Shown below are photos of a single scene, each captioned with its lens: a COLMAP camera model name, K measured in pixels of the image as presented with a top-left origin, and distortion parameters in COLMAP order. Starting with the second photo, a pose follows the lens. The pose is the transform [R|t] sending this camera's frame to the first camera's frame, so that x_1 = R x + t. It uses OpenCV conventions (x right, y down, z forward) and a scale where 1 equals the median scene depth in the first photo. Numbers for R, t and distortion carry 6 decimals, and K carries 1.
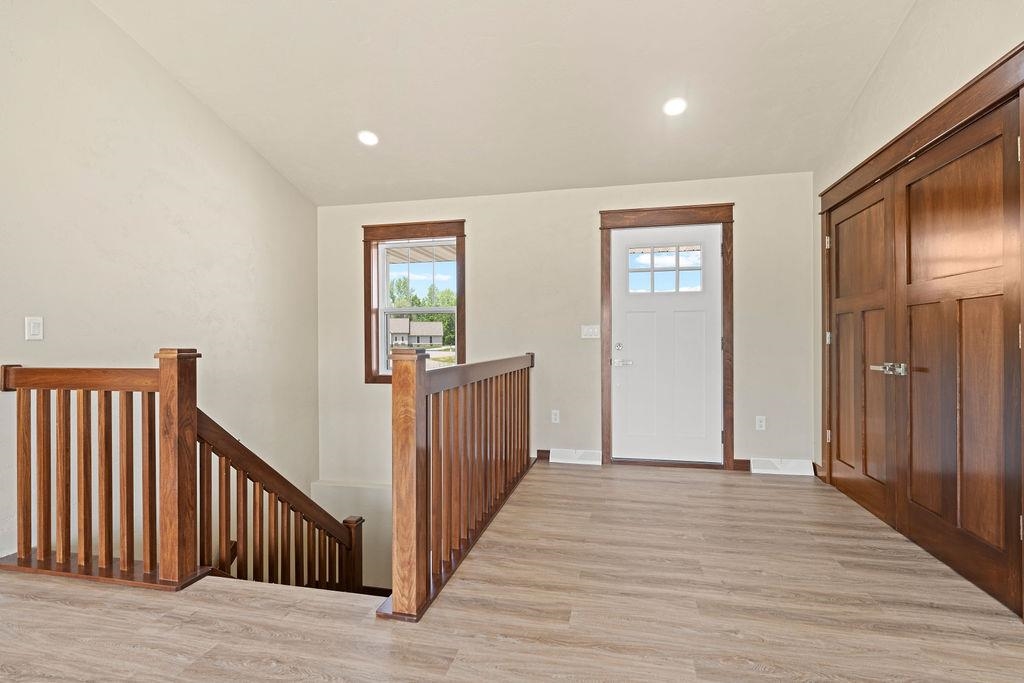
lens RADIAL K [[482.8, 0, 512.0], [0, 482.8, 341.5], [0, 0, 1]] dist [-0.001947, -0.000123]
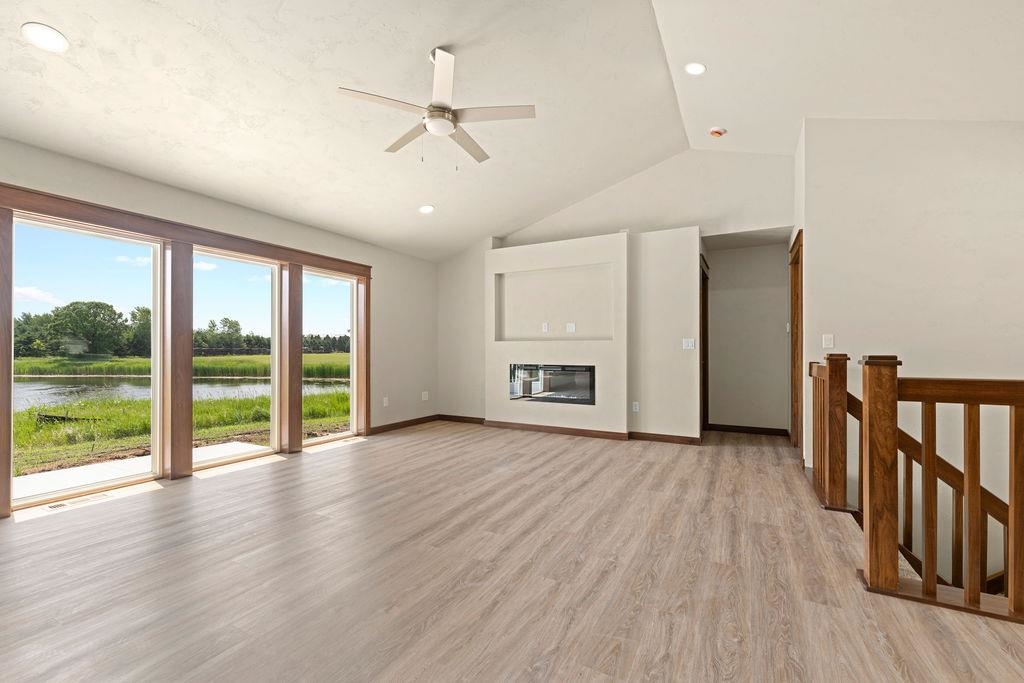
lens RADIAL K [[423.7, 0, 513.8], [0, 423.7, 348.0], [0, 0, 1]] dist [0.001755, -0.000125]
pose [[-0.267740, -0.000113, -0.963491, 0.689800], [0.001836, 0.999998, -0.000627, -0.003853], [0.963489, -0.001937, -0.267739, 0.308814]]
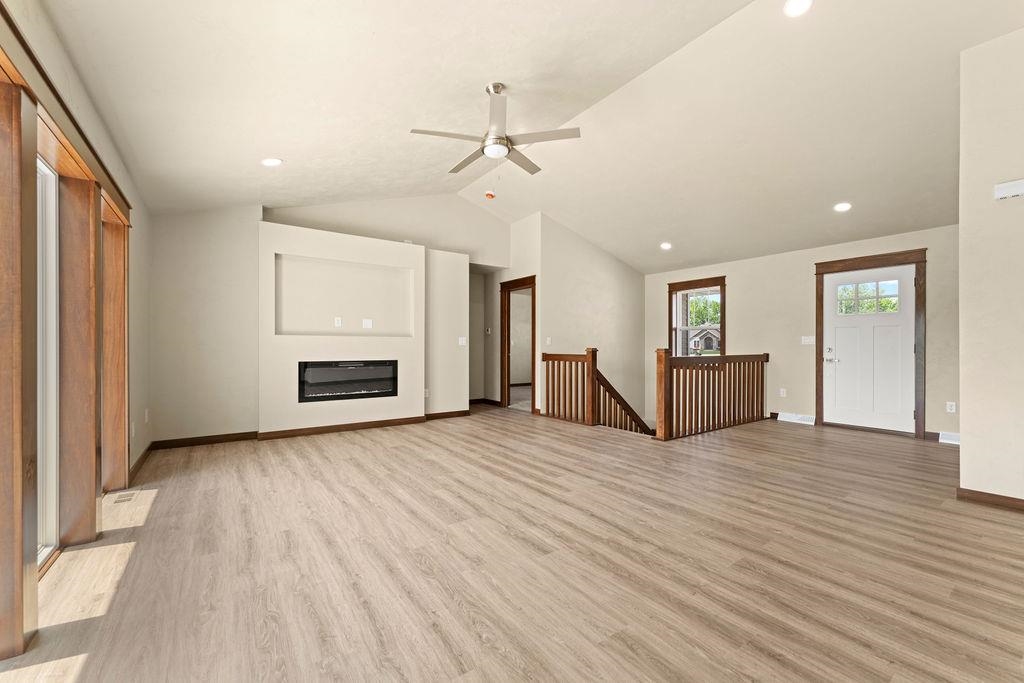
lens RADIAL K [[418.5, 0, 511.1], [0, 418.5, 343.5], [0, 0, 1]] dist [-0.001709, -0.000150]
pose [[0.742281, 0.001999, -0.670086, 0.553905], [-0.004394, 0.999989, -0.001884, -0.005305], [0.670075, 0.004343, 0.742281, -1.030660]]
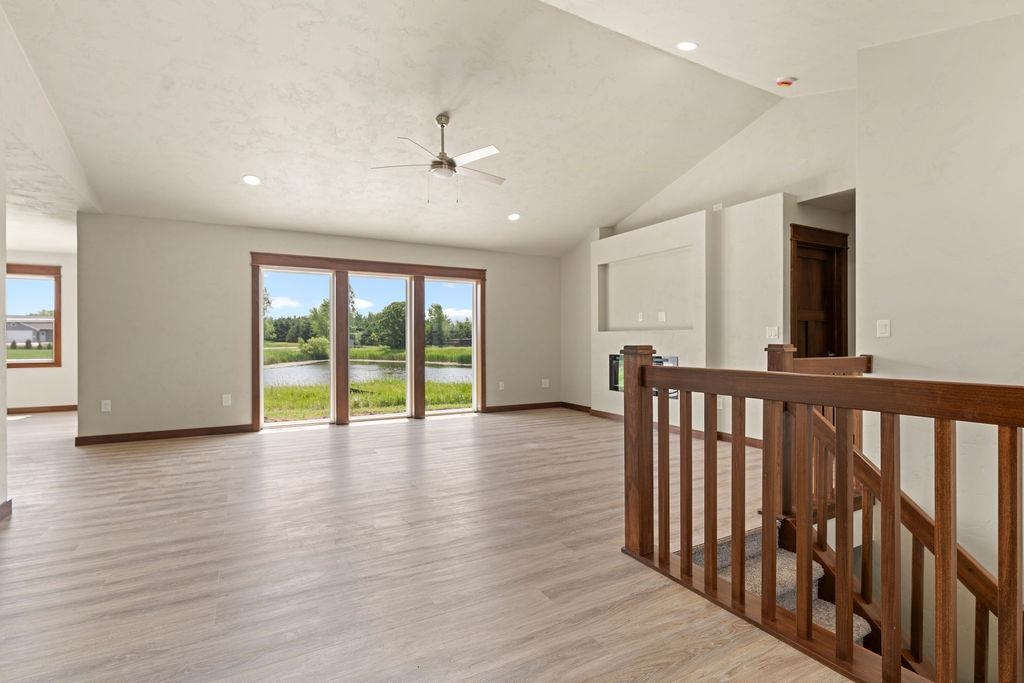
lens RADIAL K [[482.8, 0, 512.0], [0, 482.8, 341.5], [0, 0, 1]] dist [-0.001947, -0.000123]
pose [[-0.746647, 0.009347, -0.665155, 0.618719], [0.007577, 0.999956, 0.005547, -0.005930], [0.665178, -0.000898, -0.746685, 1.216782]]
